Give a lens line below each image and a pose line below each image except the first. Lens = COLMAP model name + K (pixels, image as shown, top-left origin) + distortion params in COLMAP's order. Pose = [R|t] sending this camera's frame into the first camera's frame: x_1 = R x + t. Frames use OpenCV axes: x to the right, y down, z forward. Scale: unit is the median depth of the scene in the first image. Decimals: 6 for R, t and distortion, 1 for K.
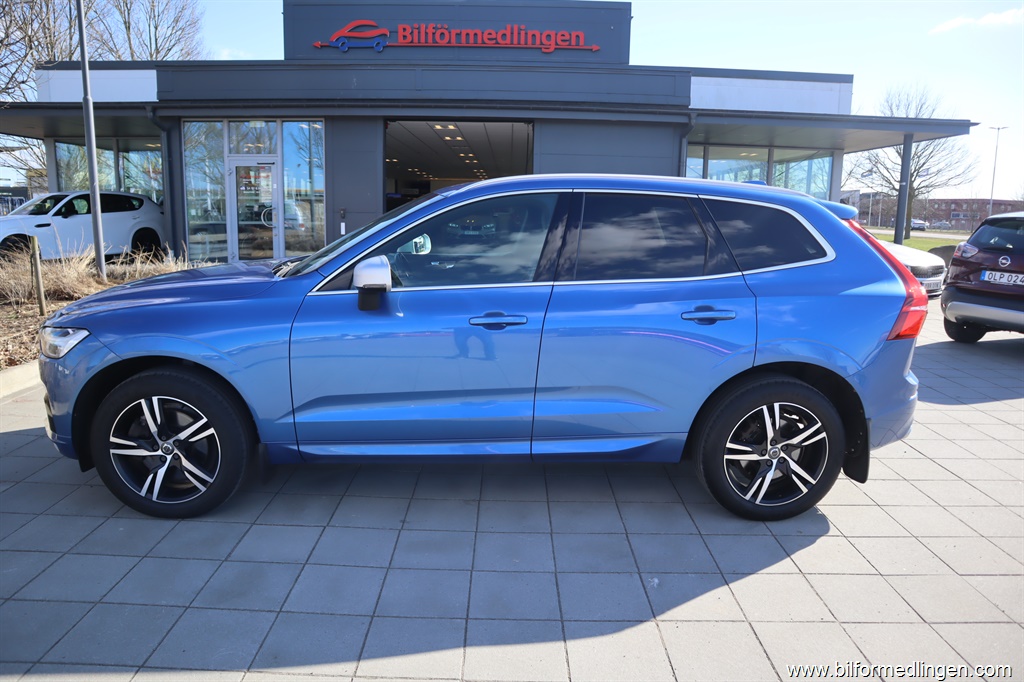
lens RADIAL K [[713.7, 0, 512.0], [0, 713.7, 341.0], [0, 0, 1]] dist [-0.117459, 0.069202]
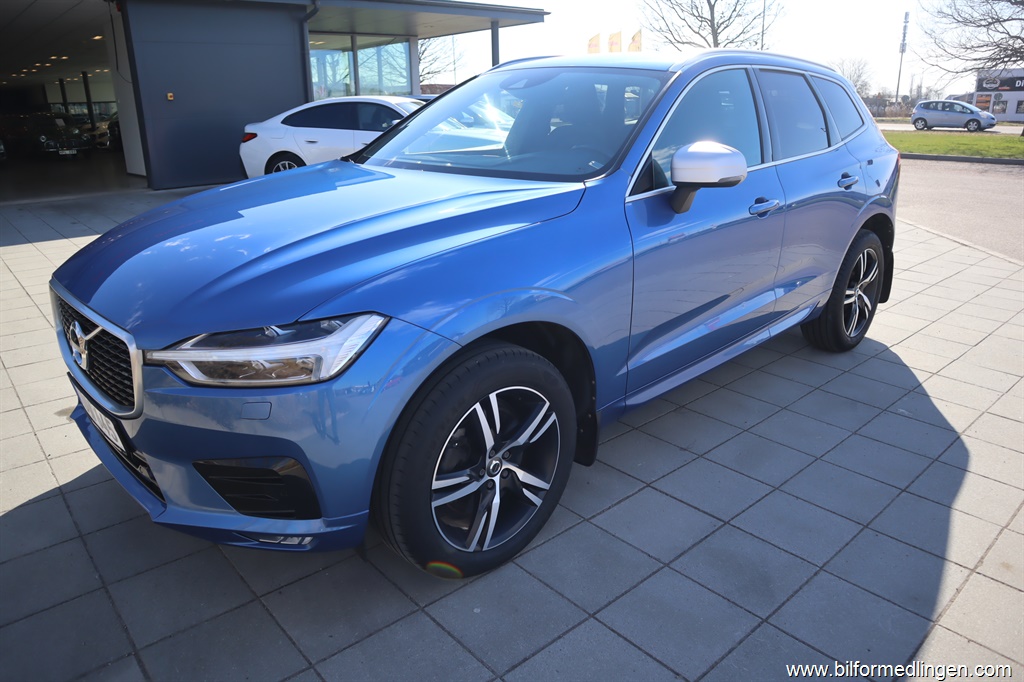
lens RADIAL K [[698.8, 0, 512.5], [0, 698.8, 364.4], [0, 0, 1]] dist [-0.113652, -0.000197]
pose [[0.747069, -0.261527, 0.611140, -0.849922], [0.148403, 0.961770, 0.230163, -0.081434], [-0.647970, -0.081252, 0.757320, 0.508234]]
